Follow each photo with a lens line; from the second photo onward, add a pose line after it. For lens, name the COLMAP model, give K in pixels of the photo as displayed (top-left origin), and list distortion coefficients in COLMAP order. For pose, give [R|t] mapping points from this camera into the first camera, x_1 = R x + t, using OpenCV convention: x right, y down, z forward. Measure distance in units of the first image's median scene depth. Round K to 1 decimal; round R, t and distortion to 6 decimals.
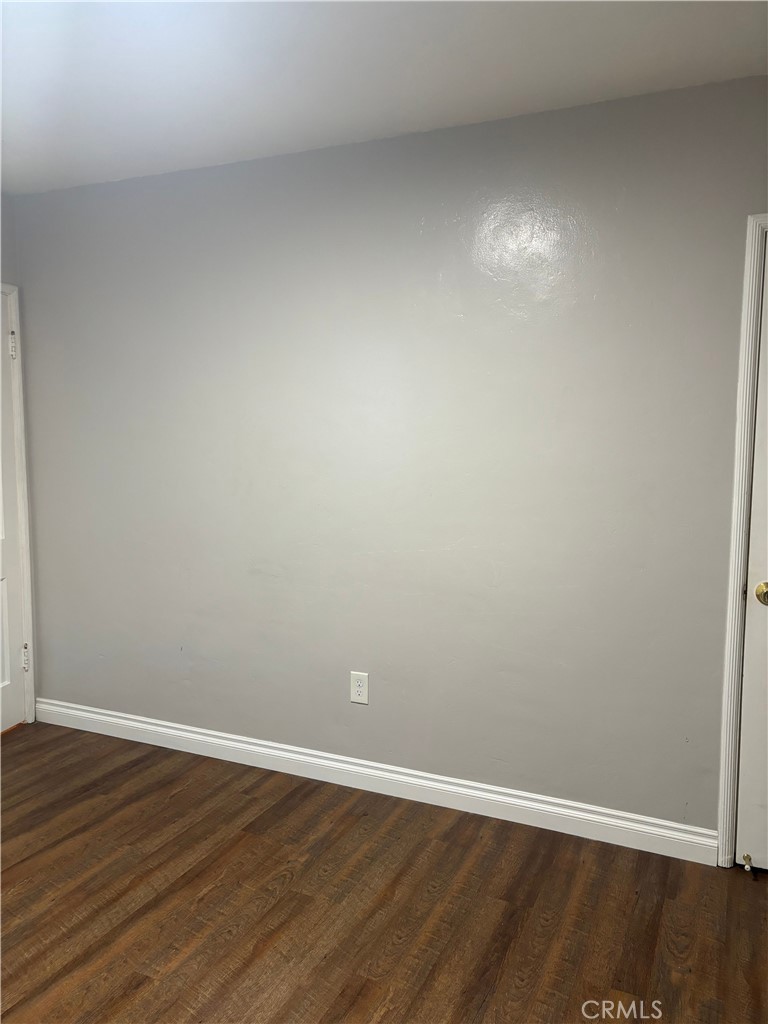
lens RADIAL K [[770.1, 0, 387.2], [0, 770.1, 516.3], [0, 0, 1]] dist [0.050660, -0.058846]
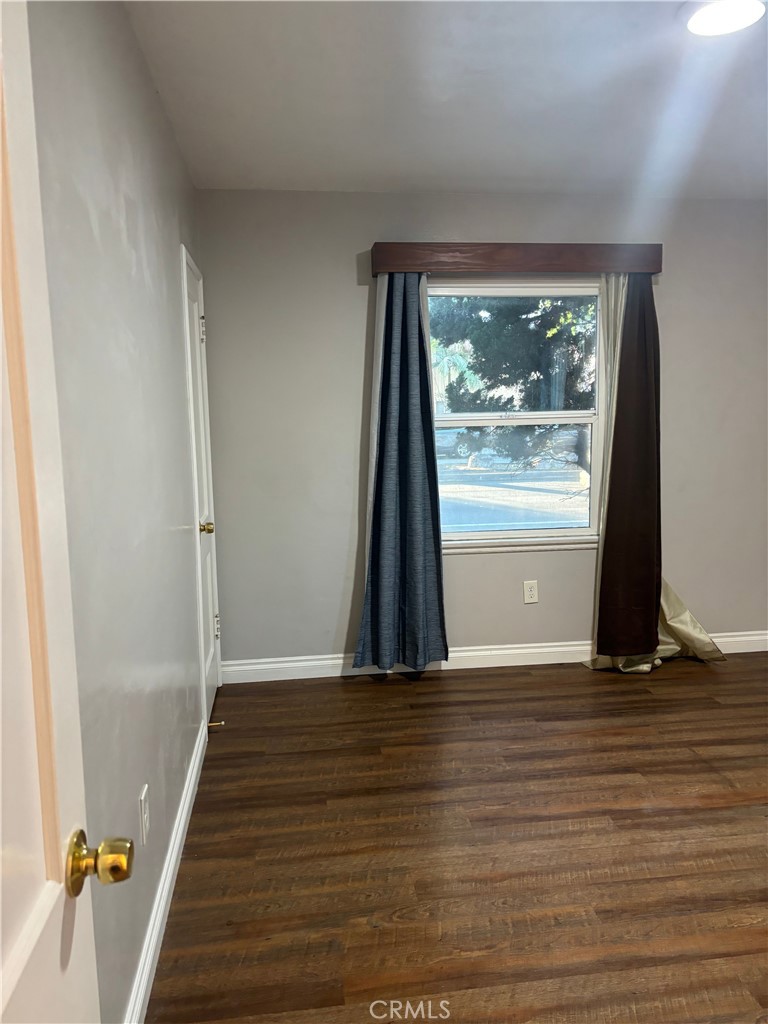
lens RADIAL K [[770.1, 0, 391.6], [0, 770.1, 504.9], [0, 0, 1]] dist [0.050660, -0.058846]
pose [[-0.534483, -0.104995, 0.838632, -0.827827], [0.100803, 0.977252, 0.186594, -0.161098], [-0.839146, 0.184268, -0.511741, 1.390408]]
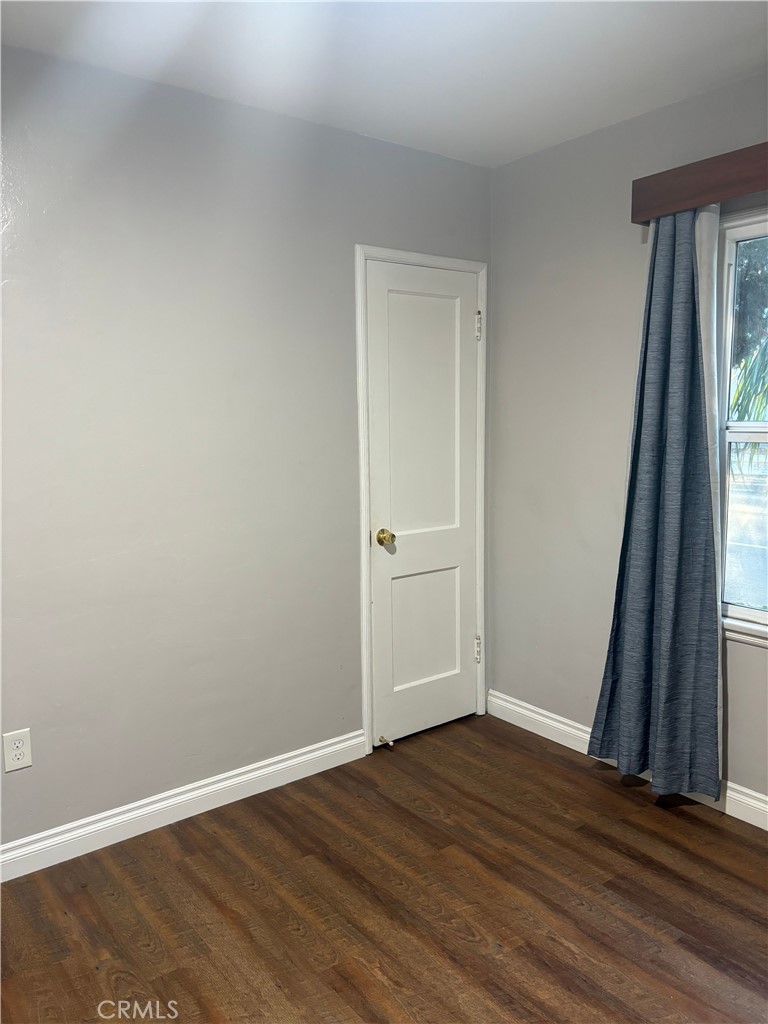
lens RADIAL K [[770.1, 0, 393.6], [0, 770.1, 518.2], [0, 0, 1]] dist [0.050660, -0.058846]
pose [[0.463537, -0.128883, 0.876655, -0.651471], [0.107821, 0.990217, 0.088567, -0.048751], [-0.879493, 0.053467, 0.472898, 0.349062]]
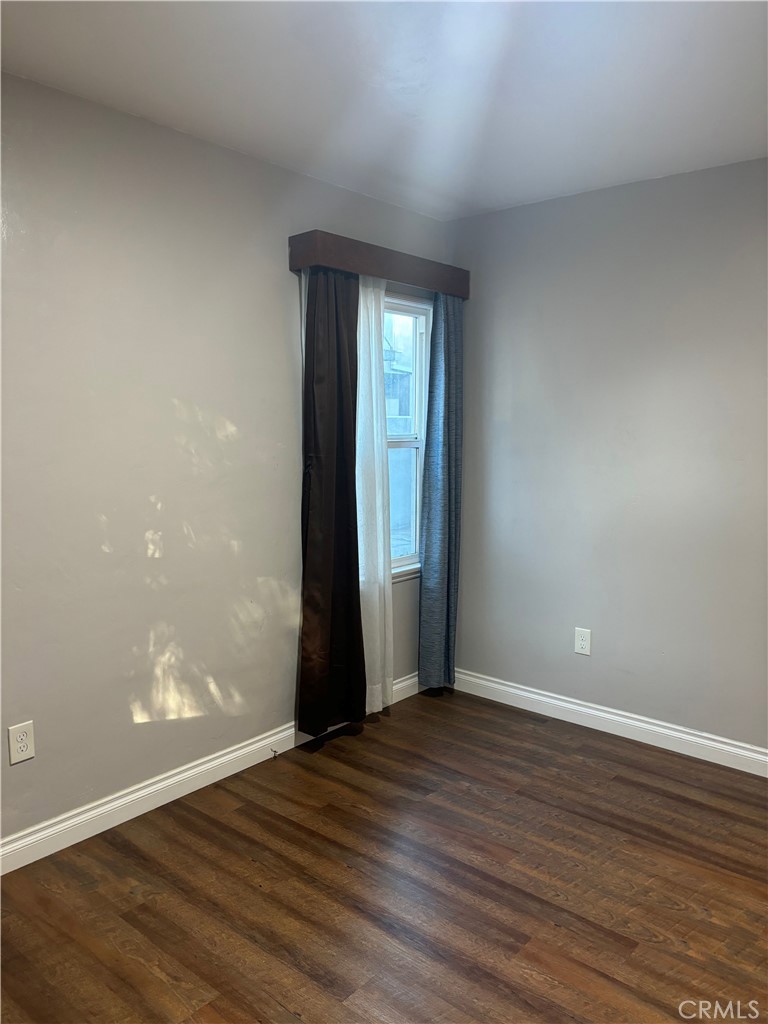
lens RADIAL K [[770.1, 0, 383.0], [0, 770.1, 512.8], [0, 0, 1]] dist [0.050660, -0.058846]
pose [[-0.274414, 0.106183, -0.955731, 0.431967], [-0.108745, 0.984082, 0.140556, -0.088829], [0.955443, 0.142502, -0.258499, 0.679039]]
